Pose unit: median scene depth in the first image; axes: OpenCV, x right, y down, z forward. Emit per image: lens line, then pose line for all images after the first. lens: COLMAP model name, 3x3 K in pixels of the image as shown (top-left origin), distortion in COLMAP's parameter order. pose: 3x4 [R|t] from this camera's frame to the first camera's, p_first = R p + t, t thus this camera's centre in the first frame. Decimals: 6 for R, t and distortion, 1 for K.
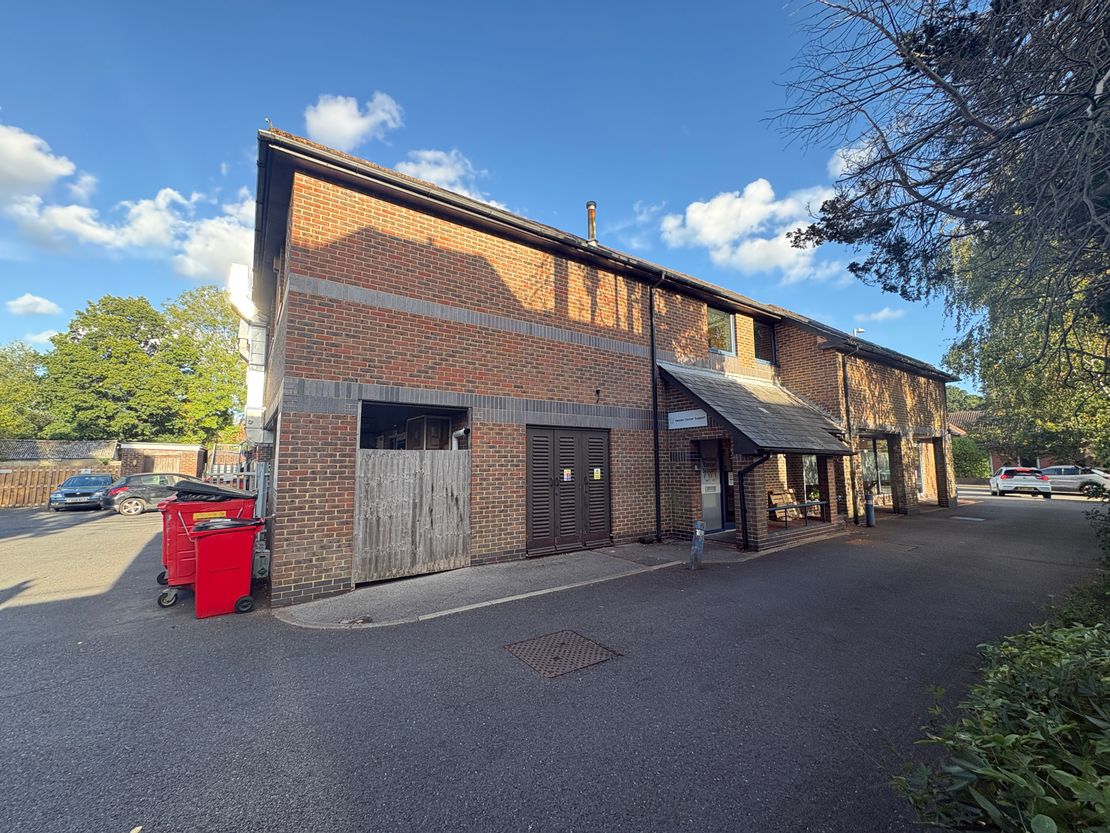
lens RADIAL K [[442.1, 0, 552.9], [0, 442.1, 417.7], [0, 0, 1]] dist [0.000210, 0.000730]
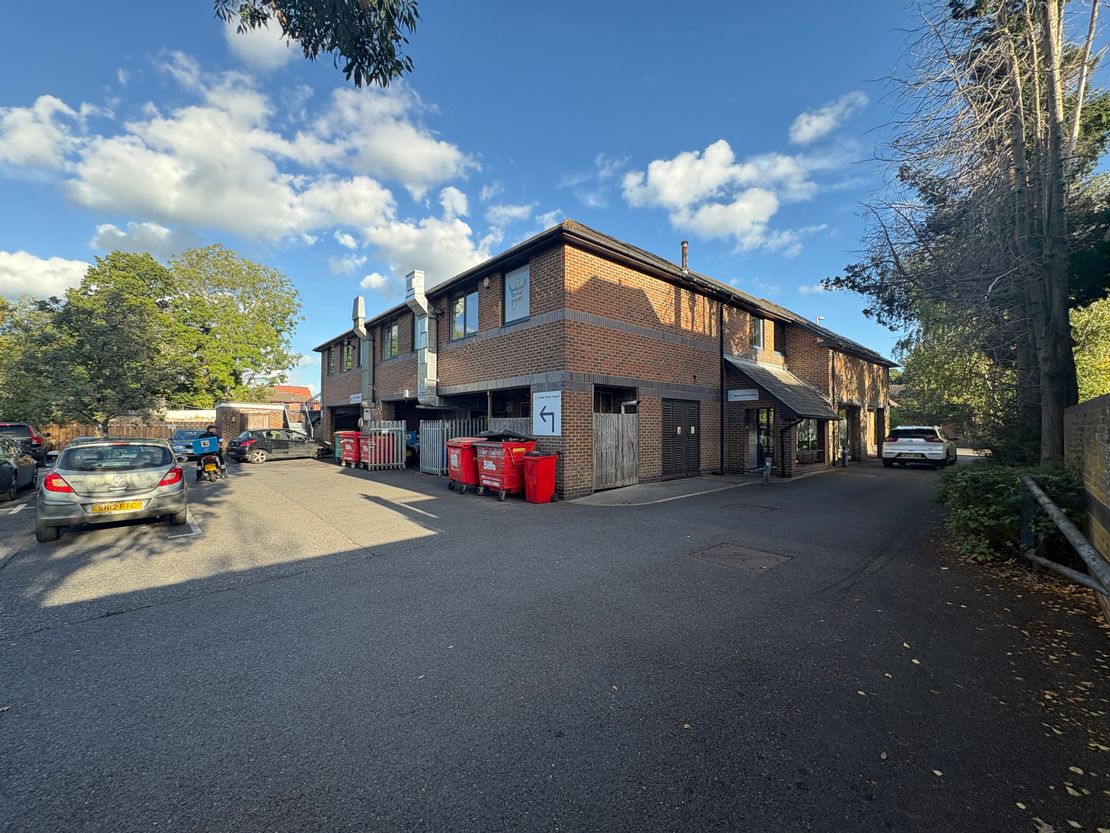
lens RADIAL K [[442.1, 0, 558.7], [0, 442.1, 419.4], [0, 0, 1]] dist [0.000210, 0.000730]
pose [[0.993155, 0.012570, 0.116122, -0.540012], [-0.022828, 0.995908, 0.087443, -0.034692], [-0.114548, -0.089496, 0.989378, -0.467576]]
